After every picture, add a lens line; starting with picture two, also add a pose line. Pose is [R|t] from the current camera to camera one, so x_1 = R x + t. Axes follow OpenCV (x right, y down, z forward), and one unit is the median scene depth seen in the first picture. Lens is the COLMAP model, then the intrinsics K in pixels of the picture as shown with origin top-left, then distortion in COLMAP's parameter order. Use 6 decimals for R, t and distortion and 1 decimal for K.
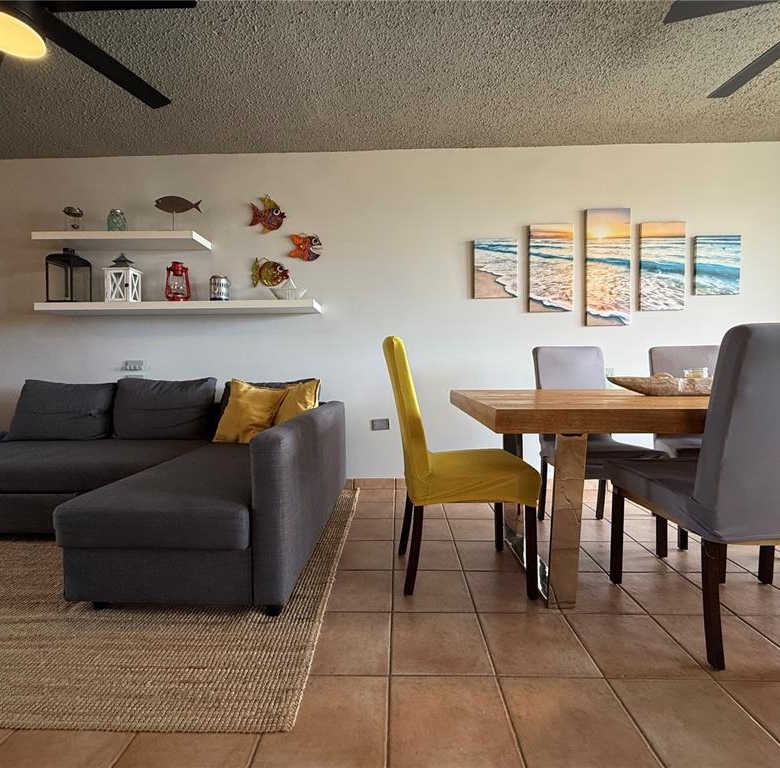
lens RADIAL K [[410.1, 0, 390.4], [0, 410.1, 381.6], [0, 0, 1]] dist [-0.004372, -0.000314]
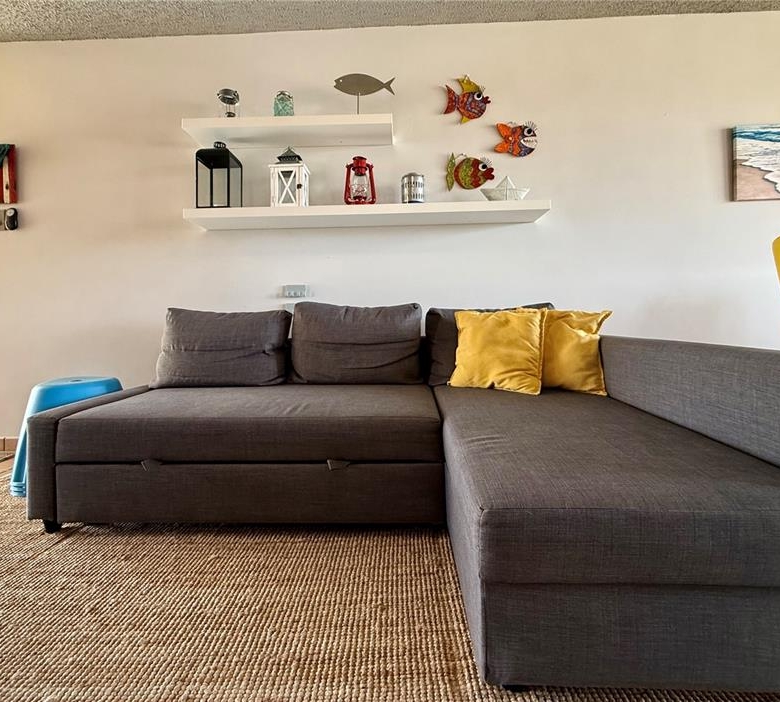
lens RADIAL K [[405.1, 0, 385.9], [0, 405.1, 316.9], [0, 0, 1]] dist [-0.004220, 0.001594]
pose [[0.999887, -0.007683, -0.012942, -0.456853], [0.007206, 0.999306, -0.036538, 0.041630], [0.013214, 0.036441, 0.999248, 0.232605]]
